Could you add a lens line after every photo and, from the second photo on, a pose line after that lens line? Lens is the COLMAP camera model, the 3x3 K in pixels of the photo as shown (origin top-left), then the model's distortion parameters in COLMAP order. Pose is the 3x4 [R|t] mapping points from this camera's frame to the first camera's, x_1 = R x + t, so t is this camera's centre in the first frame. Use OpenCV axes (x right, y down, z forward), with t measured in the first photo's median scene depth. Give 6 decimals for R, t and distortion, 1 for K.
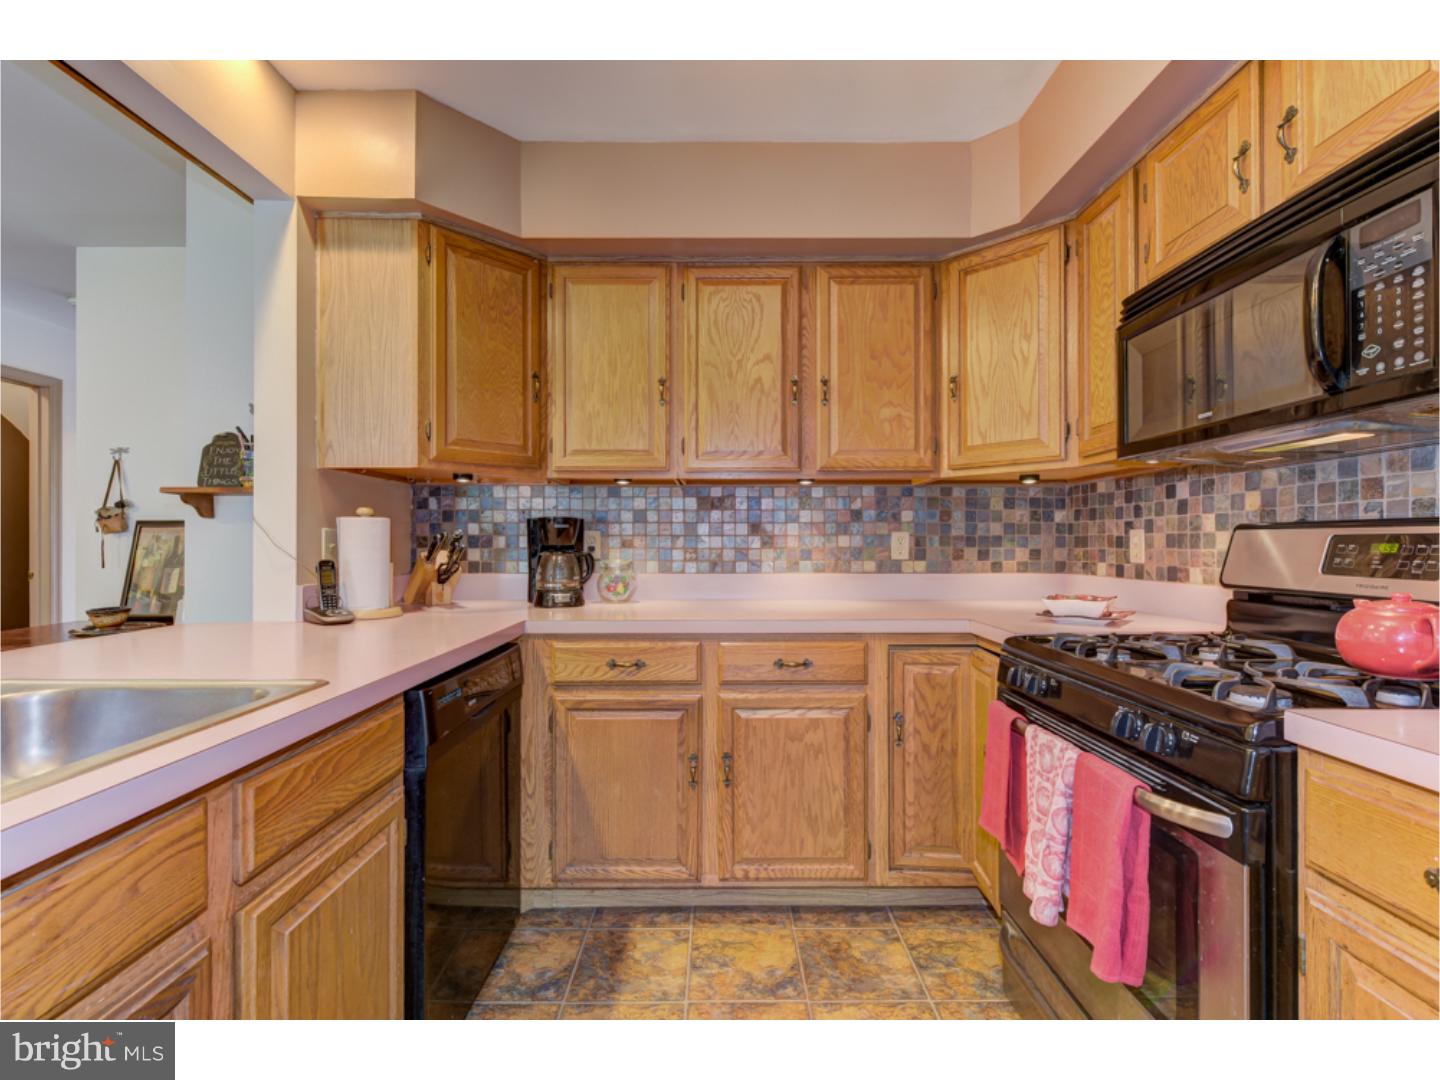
lens RADIAL K [[625.5, 0, 716.4], [0, 625.5, 544.0], [0, 0, 1]] dist [0.000106, 0.000067]
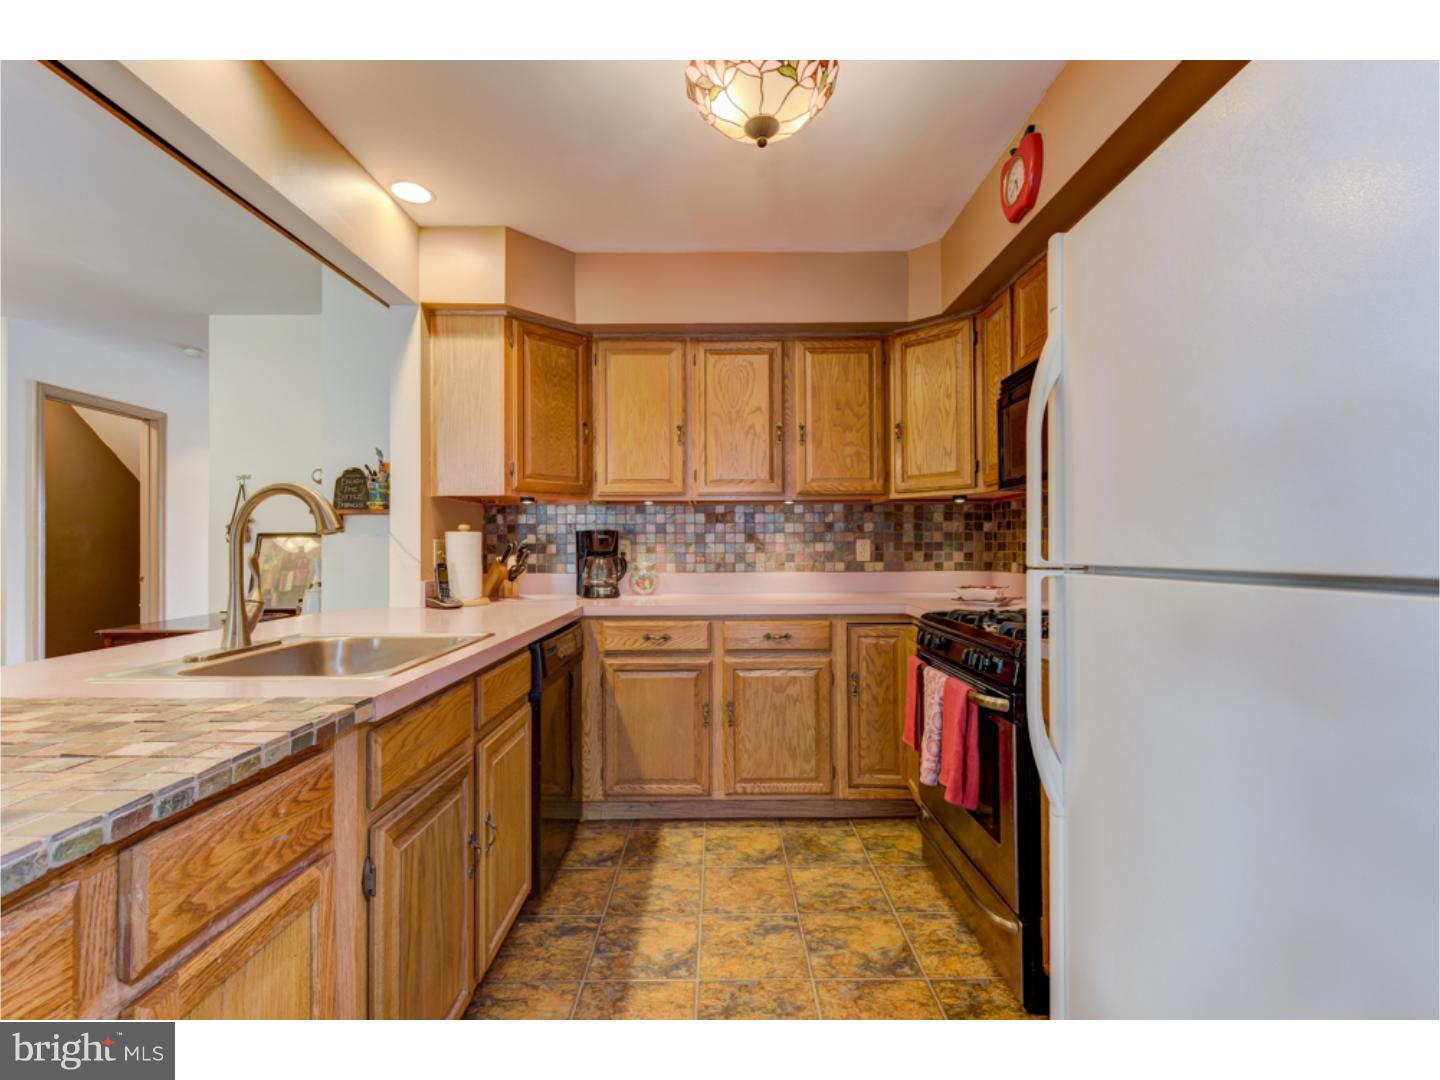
lens RADIAL K [[625.5, 0, 716.4], [0, 625.5, 544.0], [0, 0, 1]] dist [0.000106, 0.000067]
pose [[0.999986, -0.004949, 0.001599, -0.011633], [0.004959, 0.999966, -0.006601, -0.003570], [-0.001566, 0.006609, 0.999977, -0.326186]]
